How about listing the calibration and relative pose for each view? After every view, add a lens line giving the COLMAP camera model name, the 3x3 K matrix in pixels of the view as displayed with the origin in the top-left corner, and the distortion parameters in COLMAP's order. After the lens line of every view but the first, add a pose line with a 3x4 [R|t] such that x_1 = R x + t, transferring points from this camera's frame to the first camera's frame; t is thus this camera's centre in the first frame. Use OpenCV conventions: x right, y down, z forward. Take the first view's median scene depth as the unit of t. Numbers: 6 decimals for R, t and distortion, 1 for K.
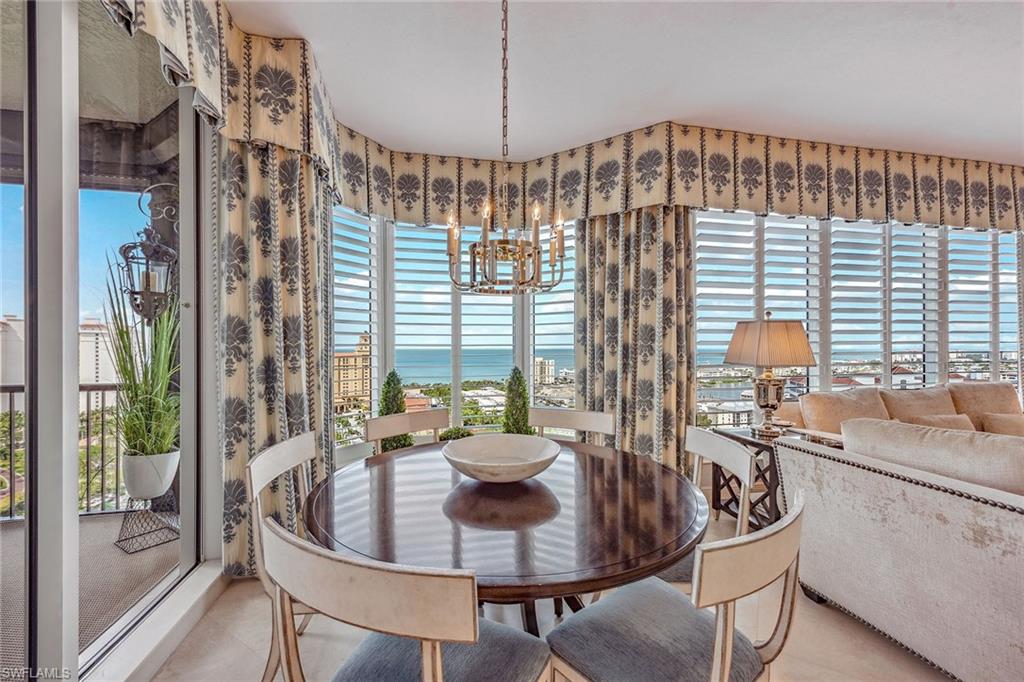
lens RADIAL K [[404.9, 0, 507.6], [0, 404.9, 347.3], [0, 0, 1]] dist [0.012472, -0.003226]
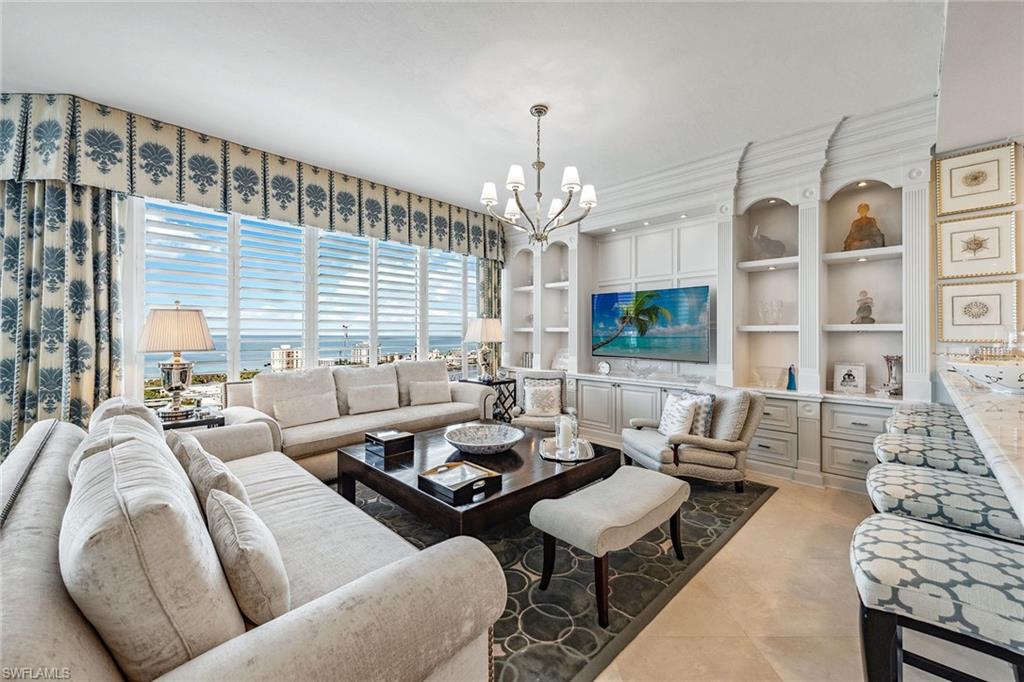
lens RADIAL K [[404.9, 0, 503.1], [0, 404.9, 333.3], [0, 0, 1]] dist [0.012472, -0.003226]
pose [[0.836651, 0.004693, 0.547717, 0.683878], [-0.001718, 0.999981, -0.005945, 0.003847], [-0.547734, 0.004033, 0.836643, -0.329902]]
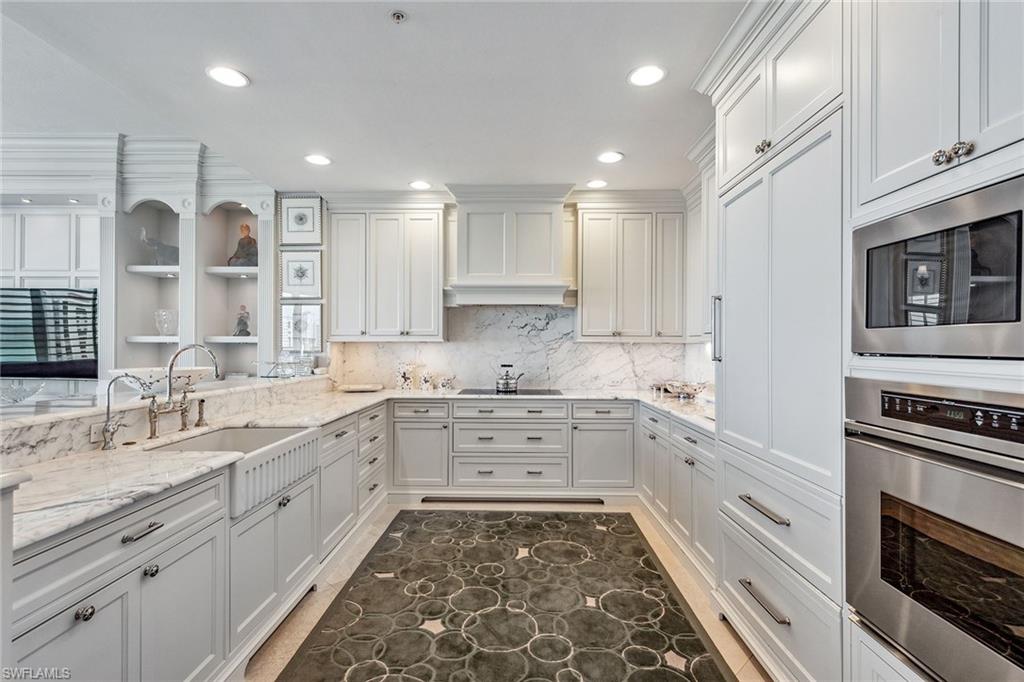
lens RADIAL K [[490.9, 0, 504.9], [0, 490.9, 342.3], [0, 0, 1]] dist [0.013316, -0.000093]
pose [[0.213205, 0.011199, 0.976943, 0.868737], [0.000110, 0.999934, -0.011487, 0.003556], [-0.977008, 0.002557, 0.213189, -0.963667]]
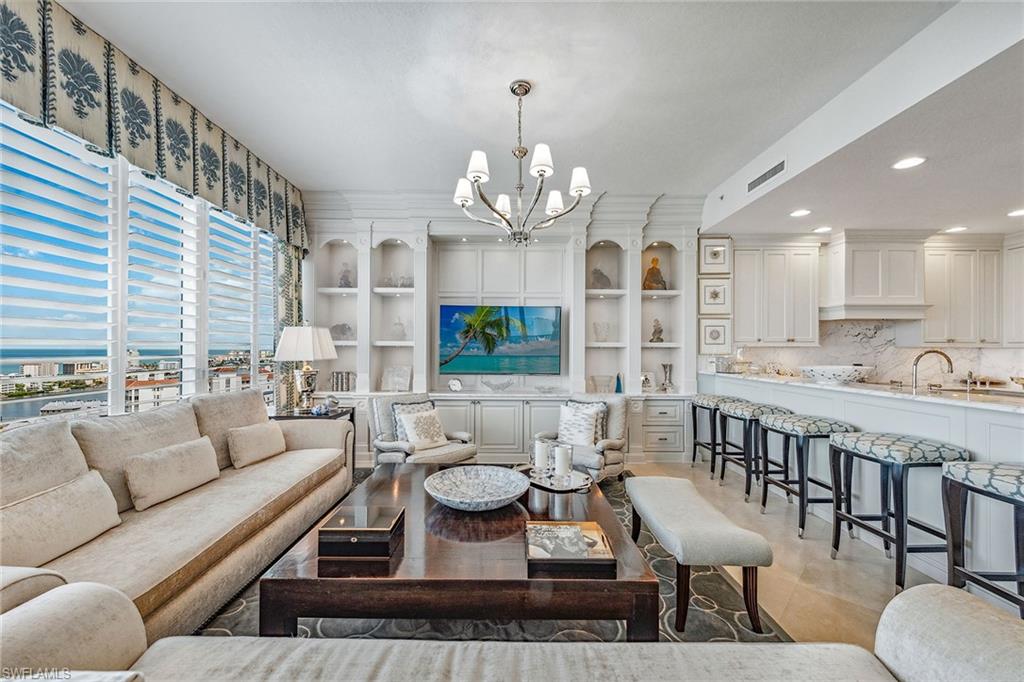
lens RADIAL K [[404.9, 0, 510.6], [0, 404.9, 349.2], [0, 0, 1]] dist [0.012472, -0.003226]
pose [[0.194875, 0.002263, 0.980825, 0.471327], [-0.001371, 0.999997, -0.002034, 0.000936], [-0.980827, -0.000948, 0.194877, 0.287080]]
